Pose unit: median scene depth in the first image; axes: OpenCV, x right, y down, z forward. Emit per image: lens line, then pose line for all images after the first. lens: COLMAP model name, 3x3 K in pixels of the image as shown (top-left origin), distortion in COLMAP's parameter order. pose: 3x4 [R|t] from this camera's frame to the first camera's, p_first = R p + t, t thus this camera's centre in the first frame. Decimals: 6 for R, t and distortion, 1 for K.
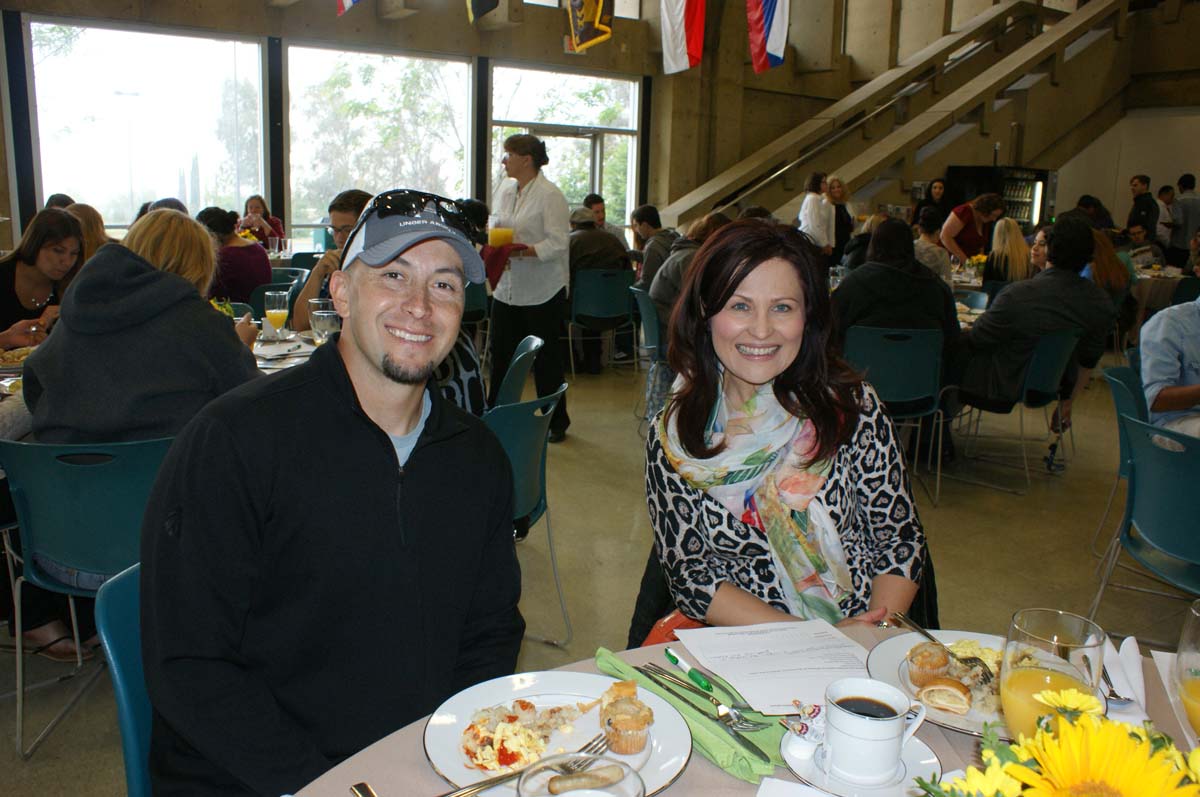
lens RADIAL K [[946.4, 0, 600.0], [0, 946.4, 398.5], [0, 0, 1]] dist [-0.156530, 0.121610]
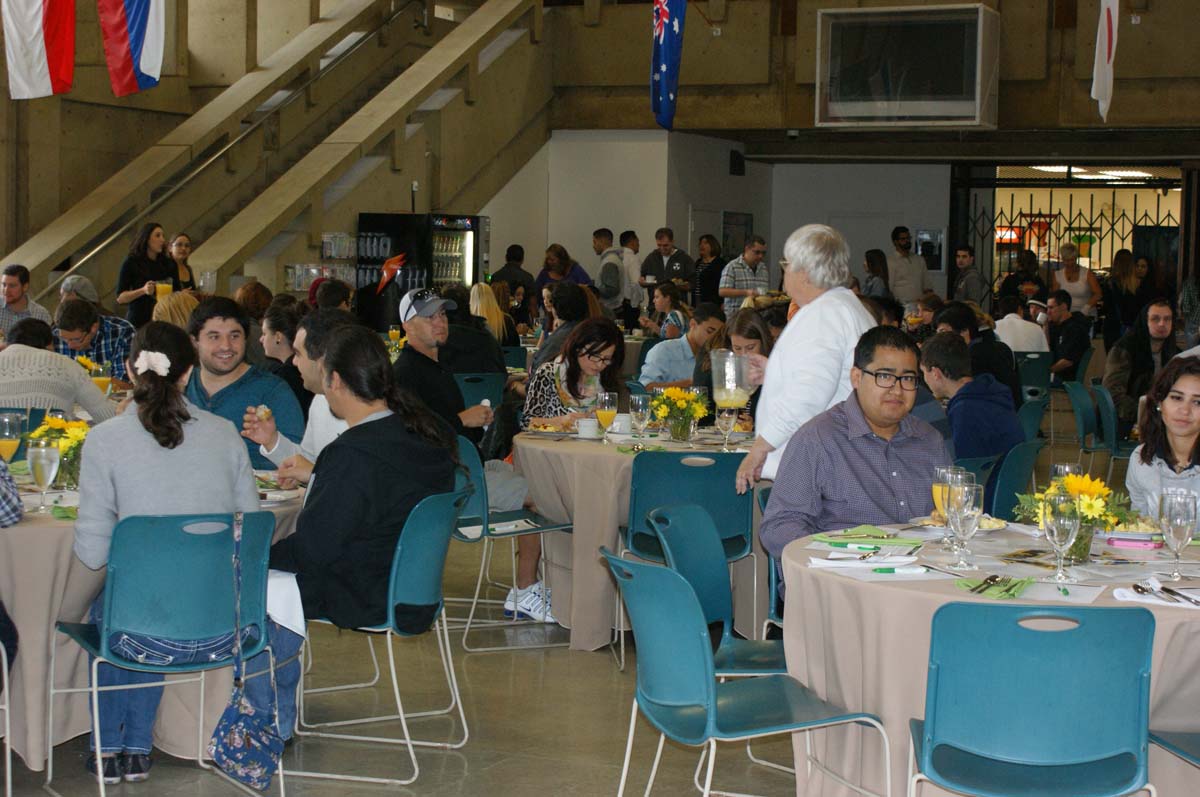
lens RADIAL K [[2033.9, 0, 596.7], [0, 2033.9, 373.3], [0, 0, 1]] dist [-0.022329, 0.000569]
pose [[0.847477, -0.038915, 0.529405, -0.357783], [0.112639, 0.987781, -0.107705, 0.085250], [-0.518745, 0.150909, 0.841505, -0.513300]]
